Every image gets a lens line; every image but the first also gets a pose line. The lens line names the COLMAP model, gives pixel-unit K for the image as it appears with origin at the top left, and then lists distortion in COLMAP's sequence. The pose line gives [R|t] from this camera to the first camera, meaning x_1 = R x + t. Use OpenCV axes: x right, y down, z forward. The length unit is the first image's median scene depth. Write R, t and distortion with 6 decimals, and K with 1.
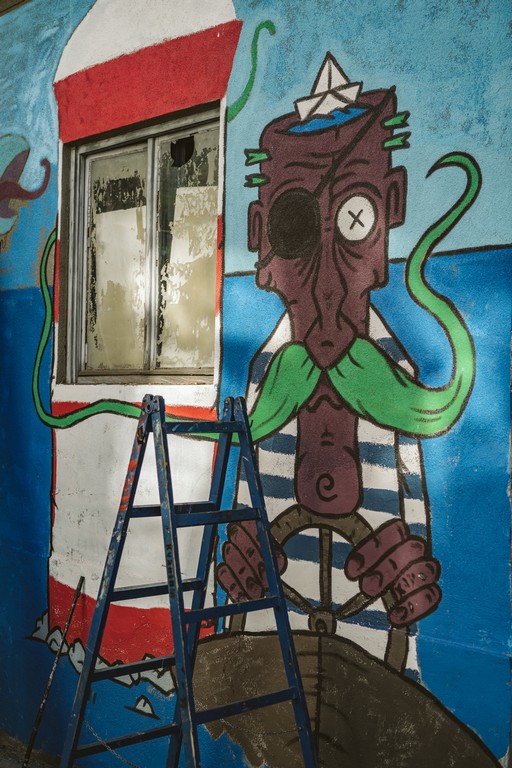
lens RADIAL K [[972.6, 0, 252.5], [0, 972.6, 392.2], [0, 0, 1]] dist [-0.044423, 0.000000]
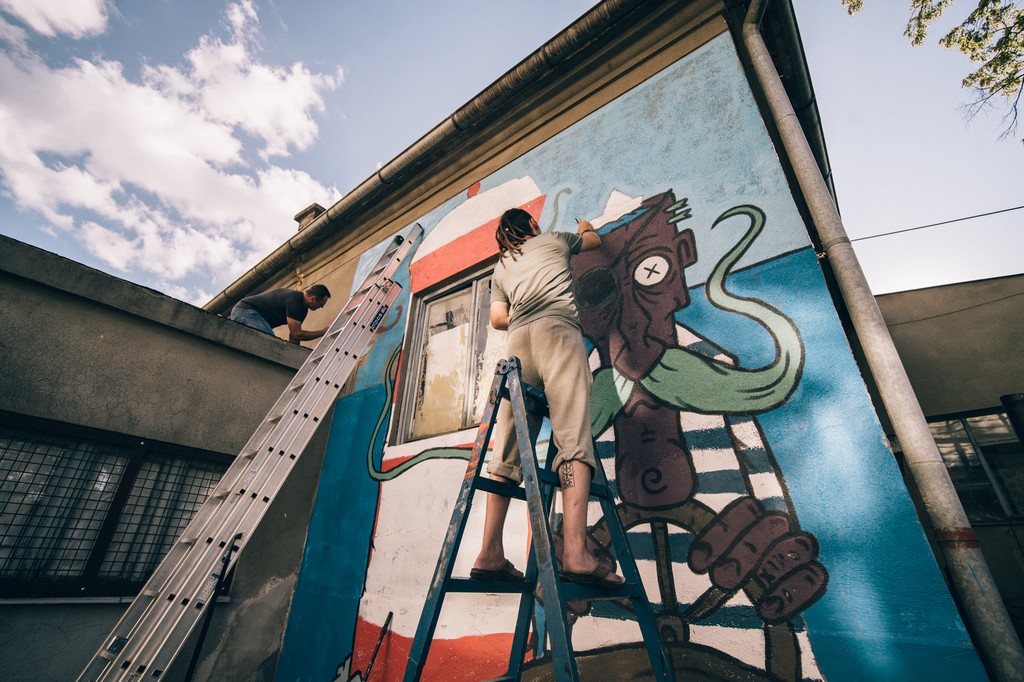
lens RADIAL K [[450.7, 0, 509.0], [0, 450.7, 342.4], [0, 0, 1]] dist [-0.011829, 0.003336]
pose [[0.994689, 0.059033, 0.084309, -0.127545], [-0.013774, 0.888141, -0.459365, 0.185264], [-0.101996, 0.455765, 0.884237, 0.491045]]
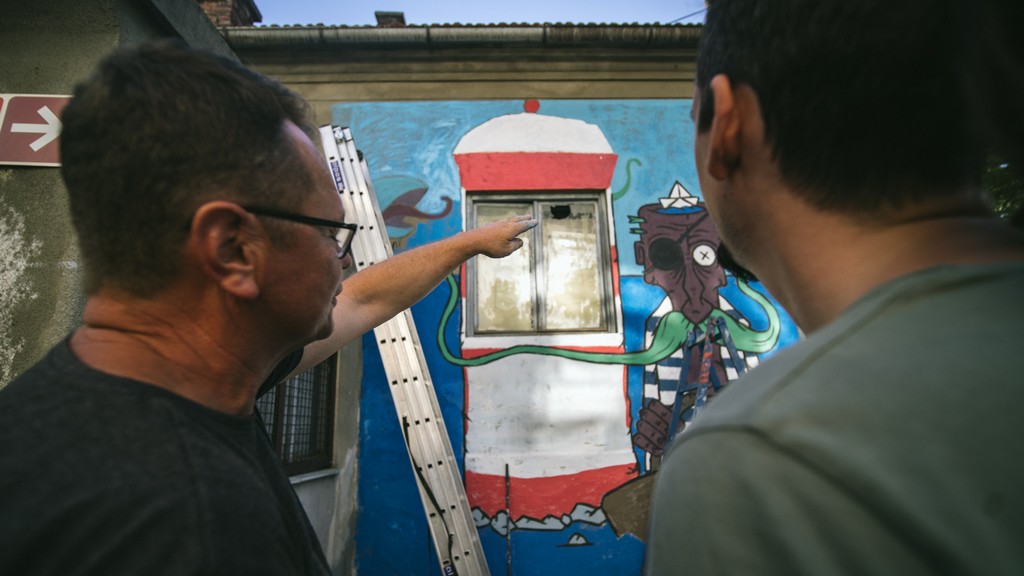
lens RADIAL K [[455.5, 0, 513.7], [0, 455.5, 338.4], [0, 0, 1]] dist [-0.008245, -0.000198]
pose [[0.707736, 0.108577, 0.698083, -0.824272], [0.035870, 0.981322, -0.188997, 0.165445], [-0.705565, 0.158800, 0.690623, 0.600955]]
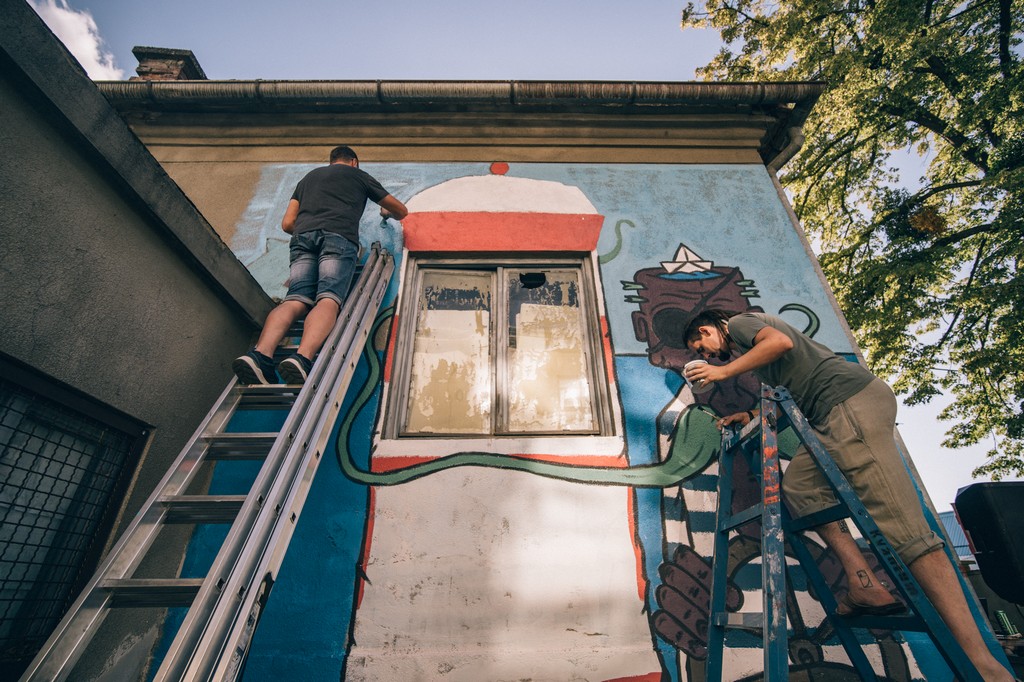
lens RADIAL K [[450.7, 0, 515.0], [0, 450.7, 343.8], [0, 0, 1]] dist [-0.011829, 0.003336]
pose [[0.712609, 0.328751, 0.619767, -0.538215], [0.022458, 0.872268, -0.488511, 0.168891], [-0.701202, 0.362036, 0.614203, 0.769826]]
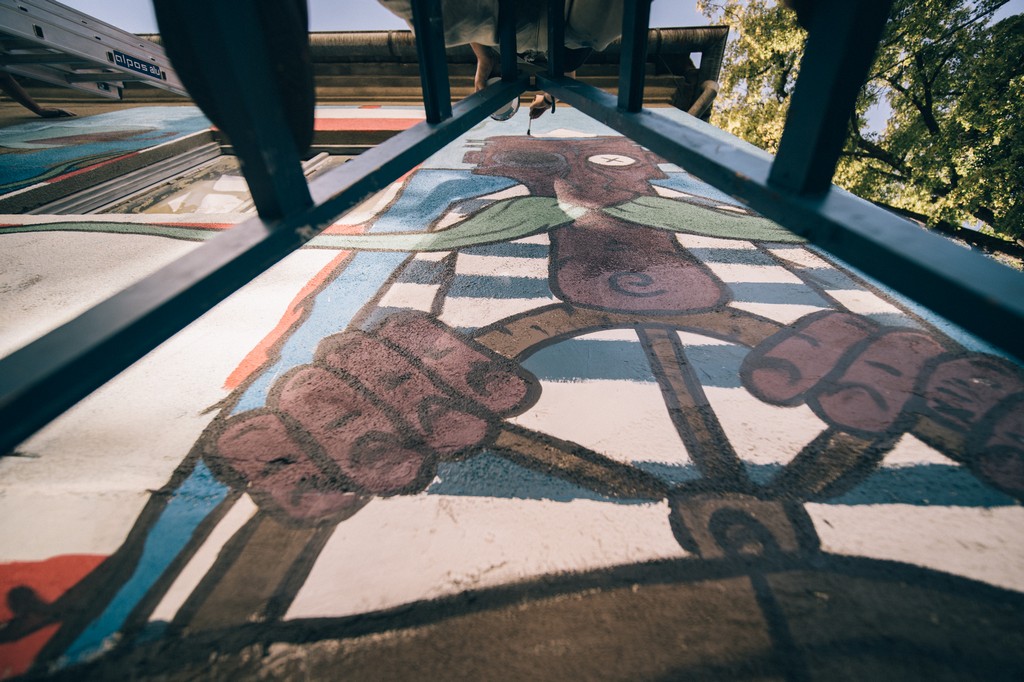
lens RADIAL K [[450.7, 0, 514.9], [0, 450.7, 339.9], [0, 0, 1]] dist [-0.011829, 0.003336]
pose [[0.722874, 0.565008, 0.397768, -0.044359], [-0.017037, 0.590056, -0.807182, 0.294448], [-0.690770, 0.576714, 0.436162, 0.922377]]
